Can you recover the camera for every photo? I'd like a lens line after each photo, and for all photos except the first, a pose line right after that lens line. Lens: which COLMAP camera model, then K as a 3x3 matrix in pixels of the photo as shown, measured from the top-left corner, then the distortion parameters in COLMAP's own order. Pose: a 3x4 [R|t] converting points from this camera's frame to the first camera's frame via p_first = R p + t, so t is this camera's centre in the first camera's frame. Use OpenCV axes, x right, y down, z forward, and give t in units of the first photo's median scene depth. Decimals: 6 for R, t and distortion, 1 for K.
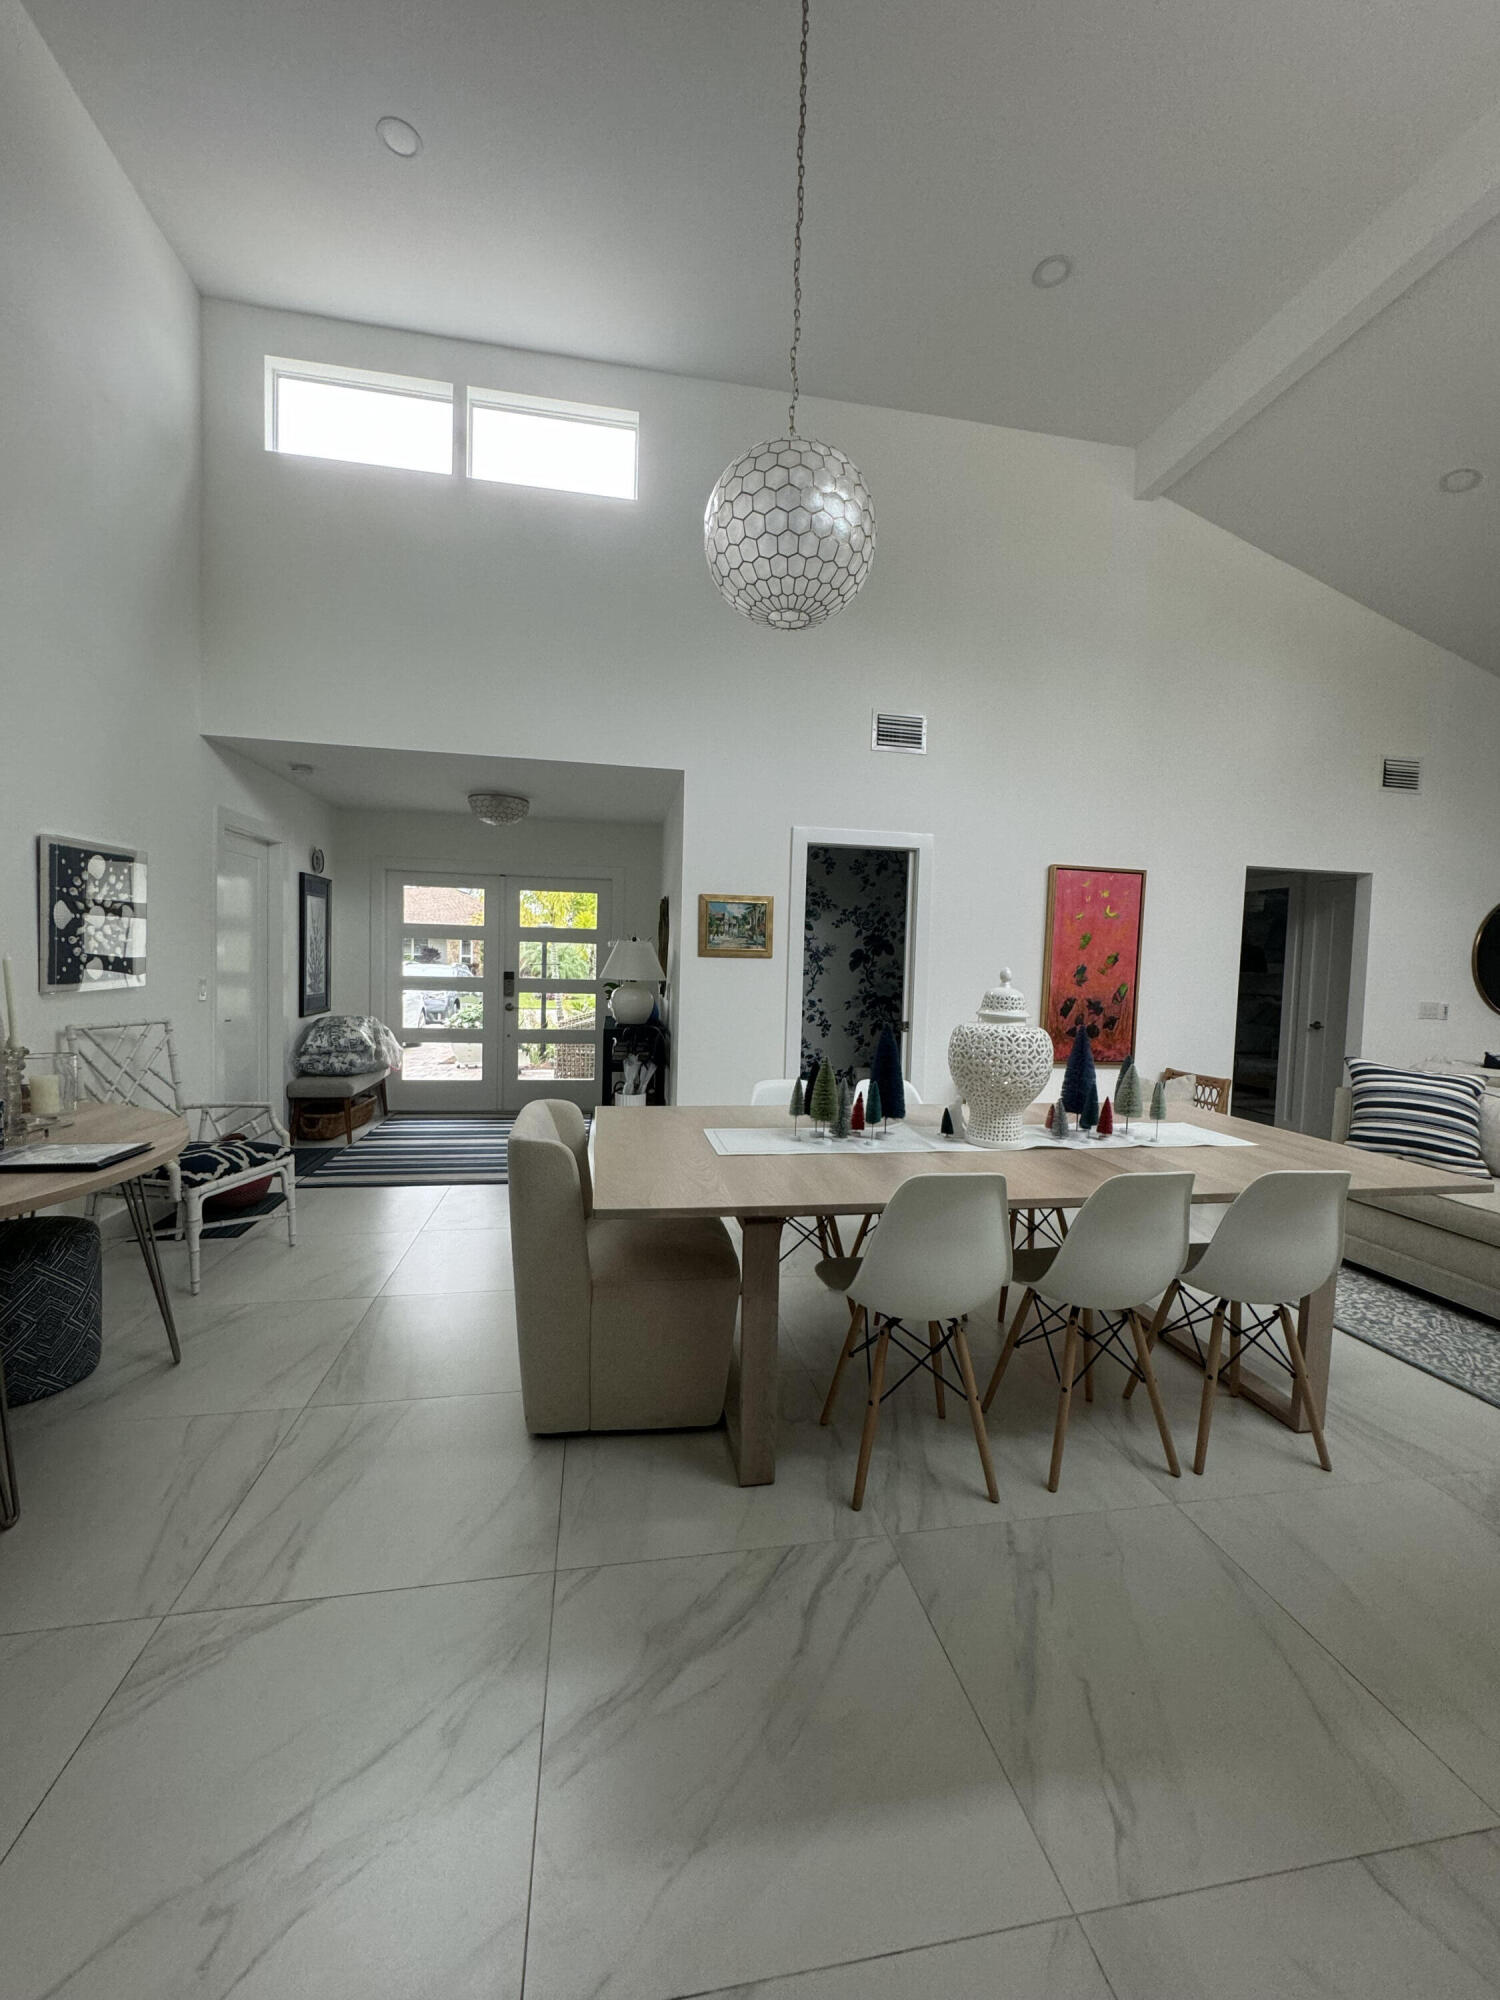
lens RADIAL K [[799.2, 0, 750.0], [0, 799.2, 1000.0], [0, 0, 1]] dist [-0.000231, -0.000065]
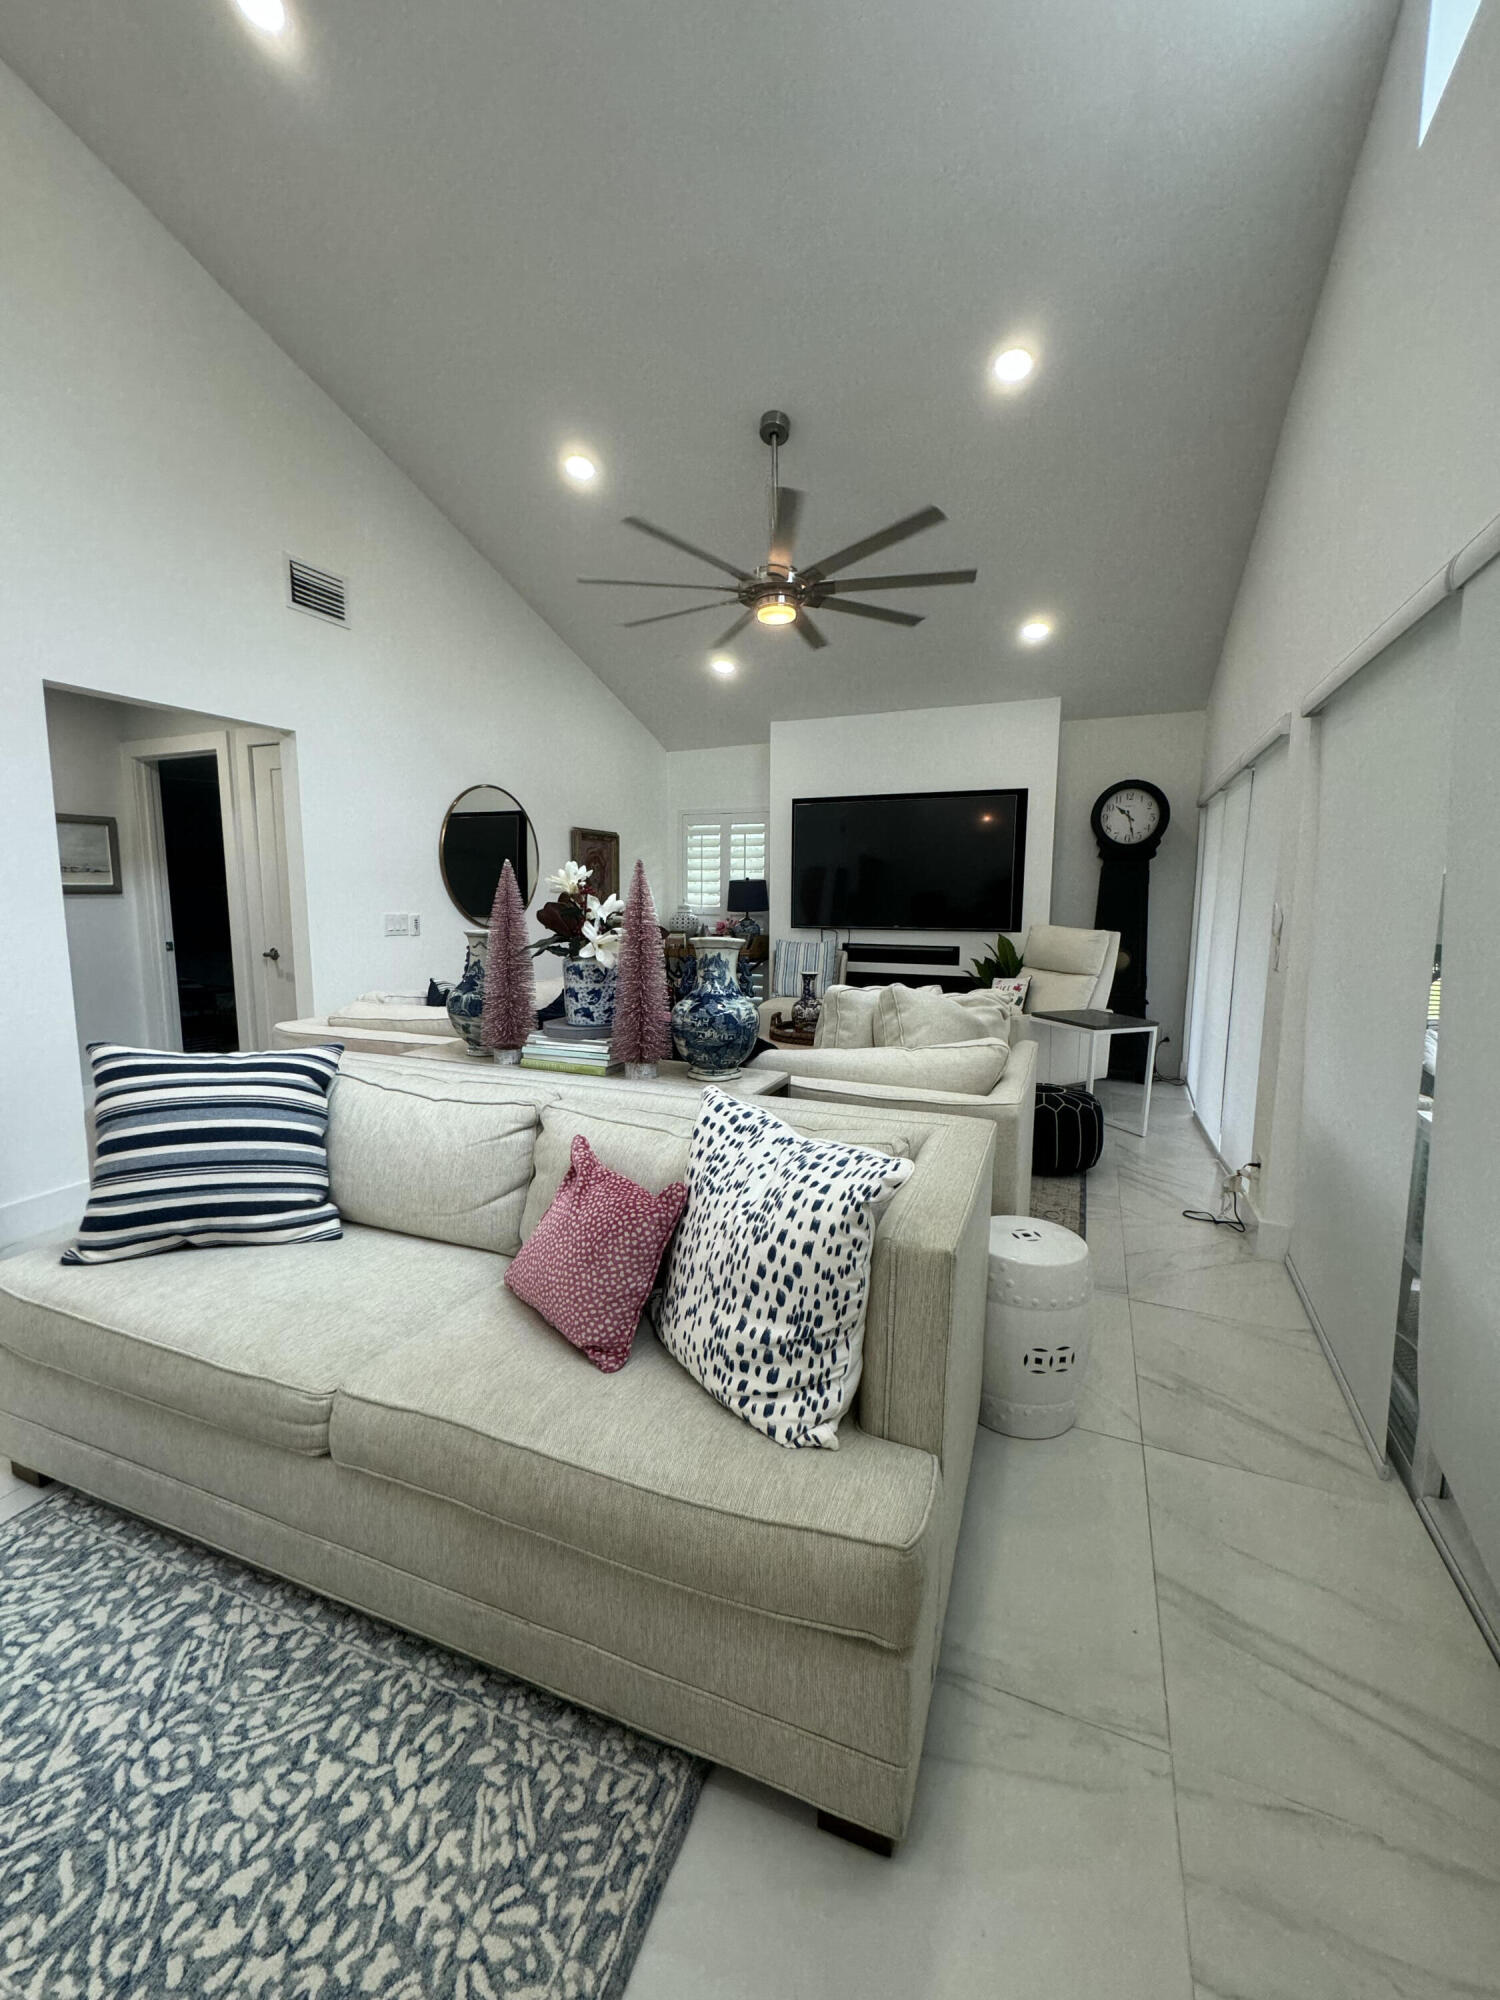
lens RADIAL K [[814.9, 0, 781.2], [0, 814.9, 1004.5], [0, 0, 1]] dist [0.000084, 0.000004]
pose [[0.521246, -0.135321, 0.842609, 0.591667], [0.045584, 0.990354, 0.130850, 0.004684], [-0.852188, -0.029795, 0.522387, 0.421605]]
